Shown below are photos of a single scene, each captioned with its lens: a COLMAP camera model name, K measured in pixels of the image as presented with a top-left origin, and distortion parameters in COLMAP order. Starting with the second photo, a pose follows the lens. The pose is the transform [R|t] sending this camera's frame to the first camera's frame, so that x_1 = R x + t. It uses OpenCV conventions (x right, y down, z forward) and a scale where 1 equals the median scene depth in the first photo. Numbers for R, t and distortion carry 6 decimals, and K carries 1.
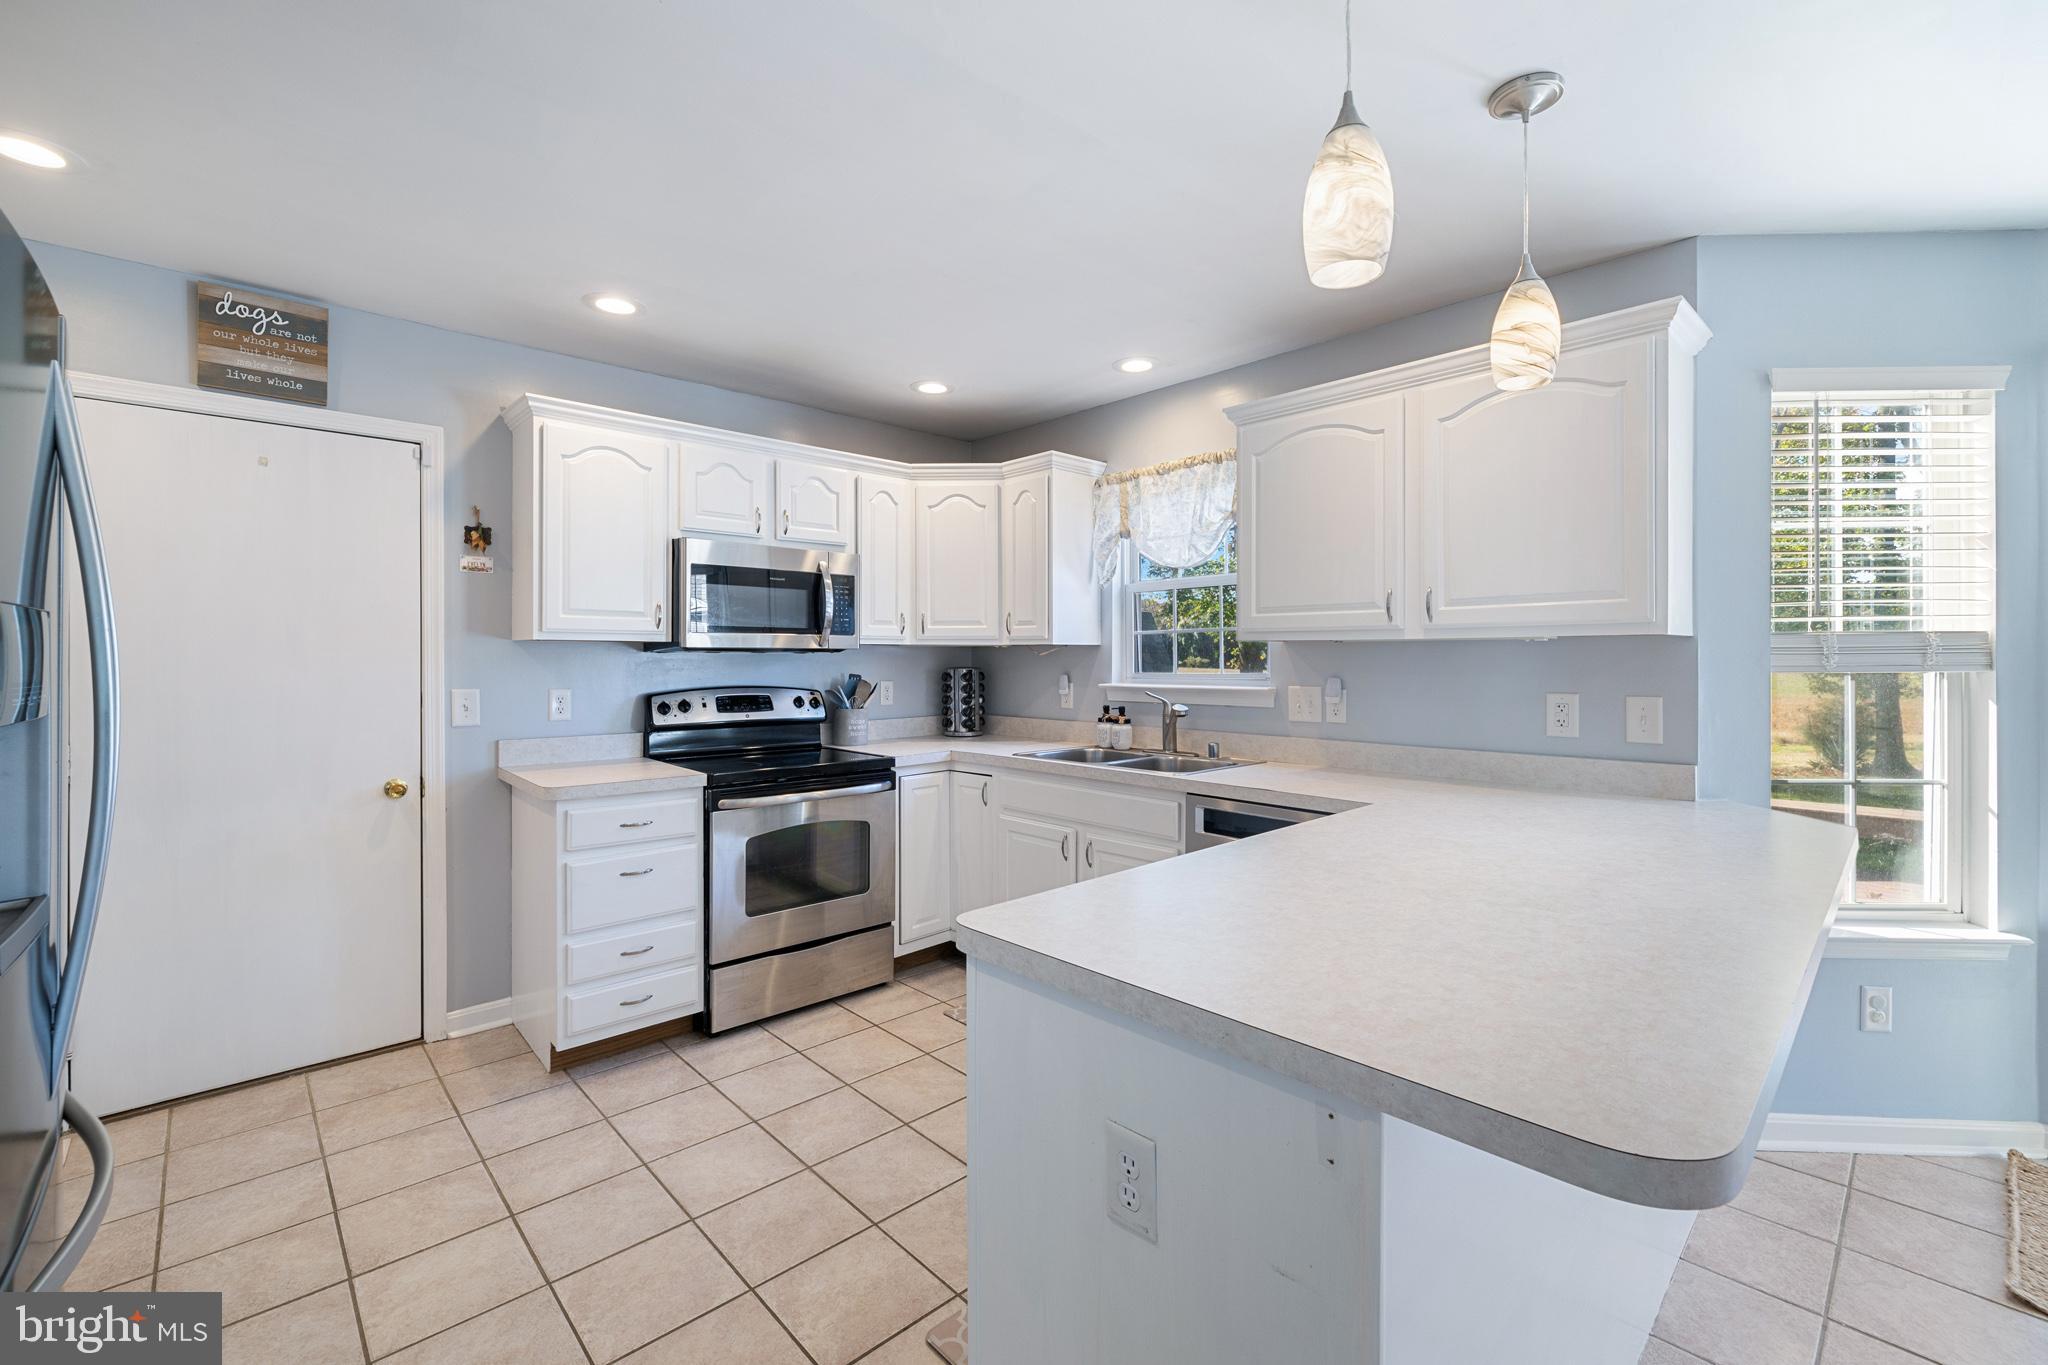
lens RADIAL K [[862.9, 0, 1017.2], [0, 862.9, 666.3], [0, 0, 1]] dist [-0.000838, -0.000622]
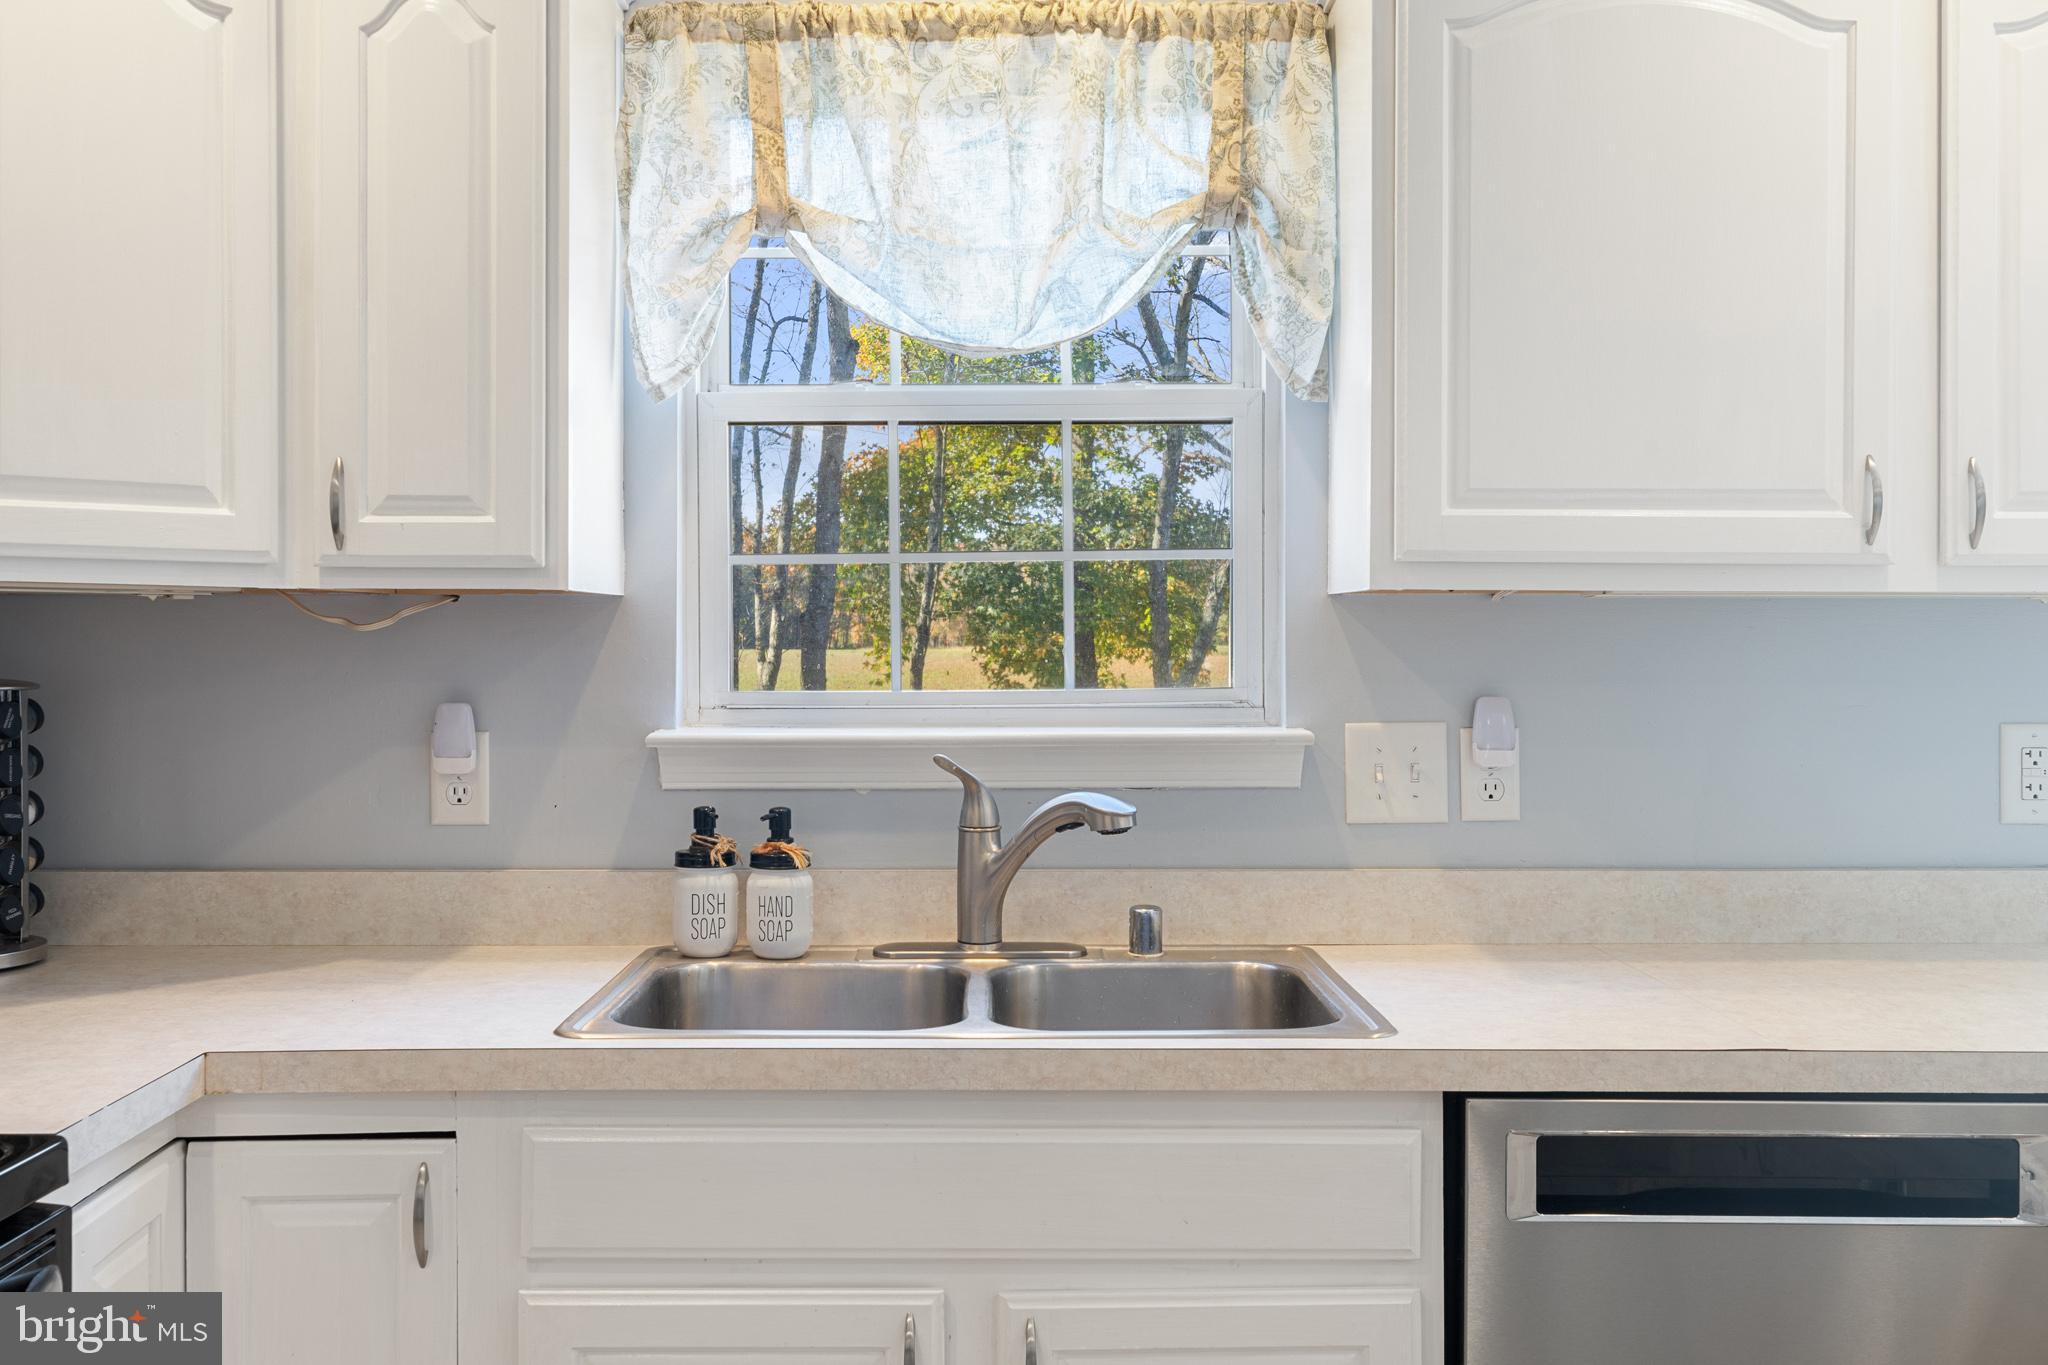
lens RADIAL K [[1922.0, 0, 996.9], [0, 1922.0, 654.1], [0, 0, 1]] dist [0.001111, 0.000000]
pose [[0.678495, -0.008282, 0.734558, -0.367070], [0.006437, 0.999965, 0.005328, -0.010334], [-0.734577, 0.001113, 0.678525, 0.608465]]
